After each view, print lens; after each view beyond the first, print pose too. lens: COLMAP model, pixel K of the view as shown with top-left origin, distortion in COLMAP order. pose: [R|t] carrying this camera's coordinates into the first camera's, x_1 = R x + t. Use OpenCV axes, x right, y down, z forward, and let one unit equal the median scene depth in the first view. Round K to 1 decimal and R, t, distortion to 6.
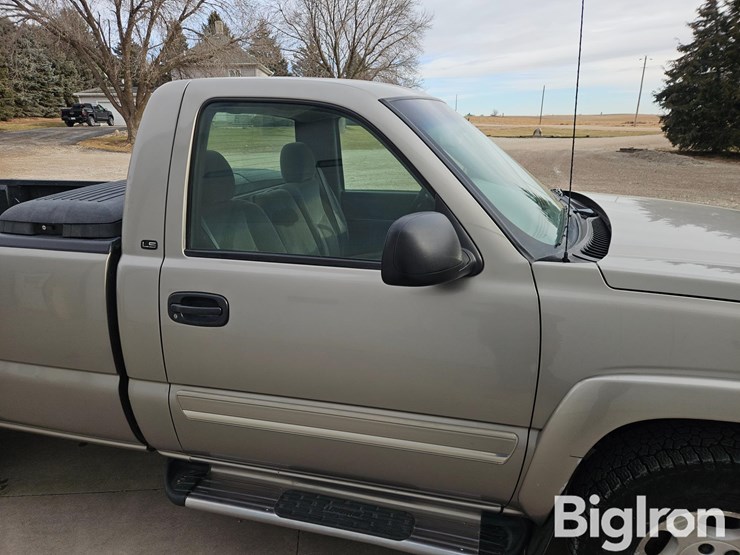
lens RADIAL K [[497.8, 0, 363.2], [0, 497.8, 283.6], [0, 0, 1]] dist [0.072433, -0.060812]
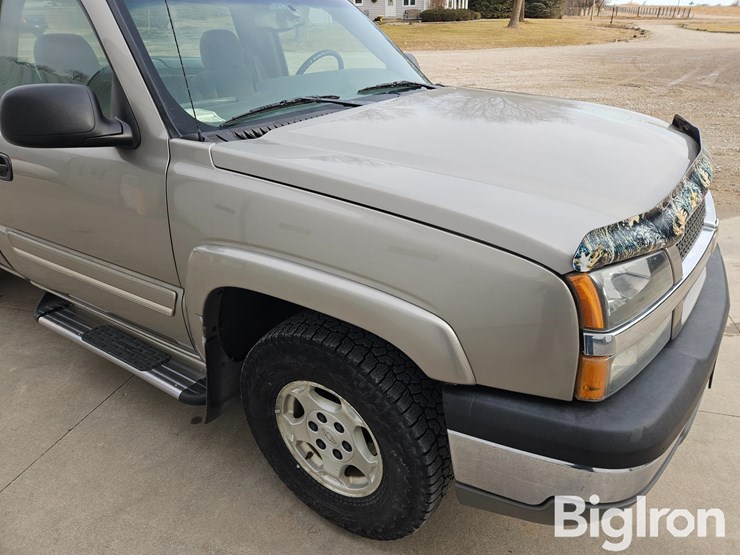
lens RADIAL K [[497.8, 0, 376.7], [0, 497.8, 276.0], [0, 0, 1]] dist [0.072433, -0.060812]
pose [[0.948755, 0.135248, -0.285607, 0.063866], [-0.087342, 0.980809, 0.174315, 0.001172], [0.303702, -0.140437, 0.942360, 0.003259]]
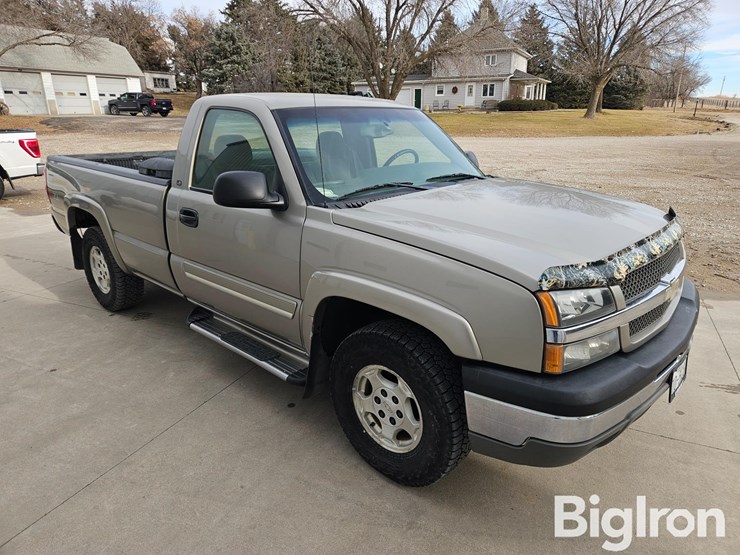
lens RADIAL K [[497.8, 0, 371.4], [0, 497.8, 278.2], [0, 0, 1]] dist [0.072433, -0.060812]
pose [[0.886319, 0.158582, -0.435075, 0.077151], [-0.149923, 0.987199, 0.054409, 0.004675], [0.438134, 0.017005, 0.898749, -0.027974]]
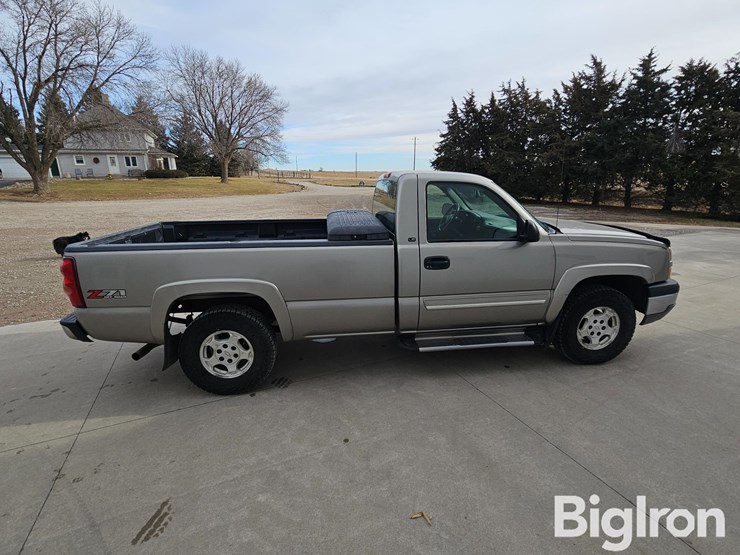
lens RADIAL K [[369.3, 0, 370.6], [0, 369.3, 274.7], [0, 0, 1]] dist [-0.002693, 0.002575]
pose [[0.927589, -0.090916, 0.362371, -0.088648], [0.107551, 0.993861, -0.025956, 0.008185], [-0.357786, 0.063050, 0.931673, -0.041483]]
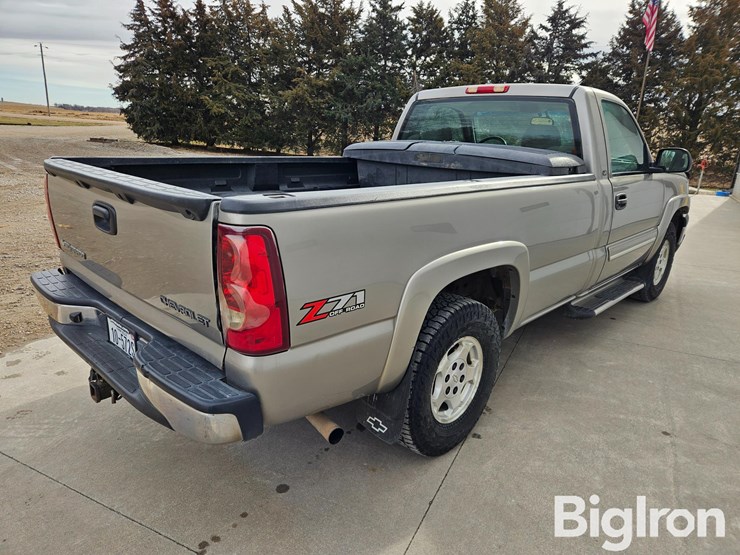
lens RADIAL K [[506.4, 0, 370.3], [0, 506.4, 278.6], [0, 0, 1]] dist [0.057155, -0.023292]
pose [[0.470479, -0.218651, 0.854893, -0.180340], [0.218079, 0.967573, 0.127453, -0.009132], [-0.855039, 0.126470, 0.502906, 0.056684]]
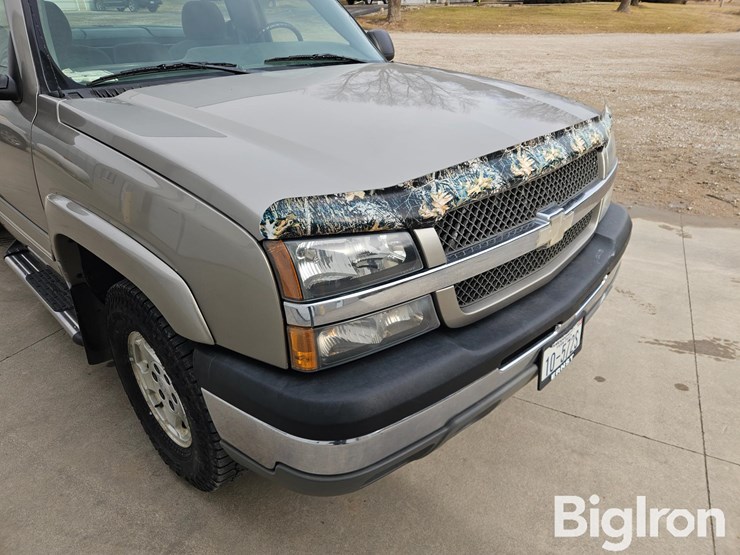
lens RADIAL K [[497.8, 0, 376.9], [0, 497.8, 279.3], [0, 0, 1]] dist [0.072433, -0.060812]
pose [[0.873033, 0.239917, -0.424563, 0.094173], [-0.154376, 0.961803, 0.226062, -0.000956], [0.462581, -0.131817, 0.876723, 0.014854]]
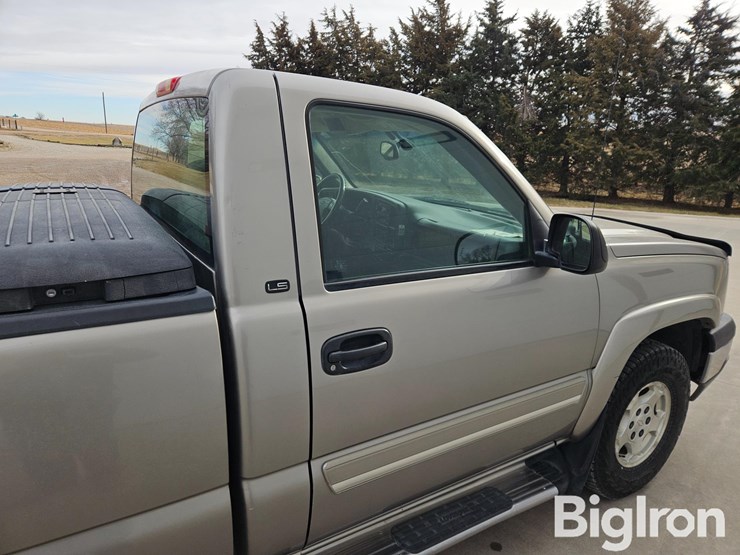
lens RADIAL K [[497.8, 0, 376.5], [0, 497.8, 278.0], [0, 0, 1]] dist [0.072433, -0.060812]
pose [[0.683562, -0.152770, 0.713726, -0.058933], [0.175103, 0.983618, 0.042837, -0.006591], [-0.708578, 0.095694, 0.699114, 0.025882]]
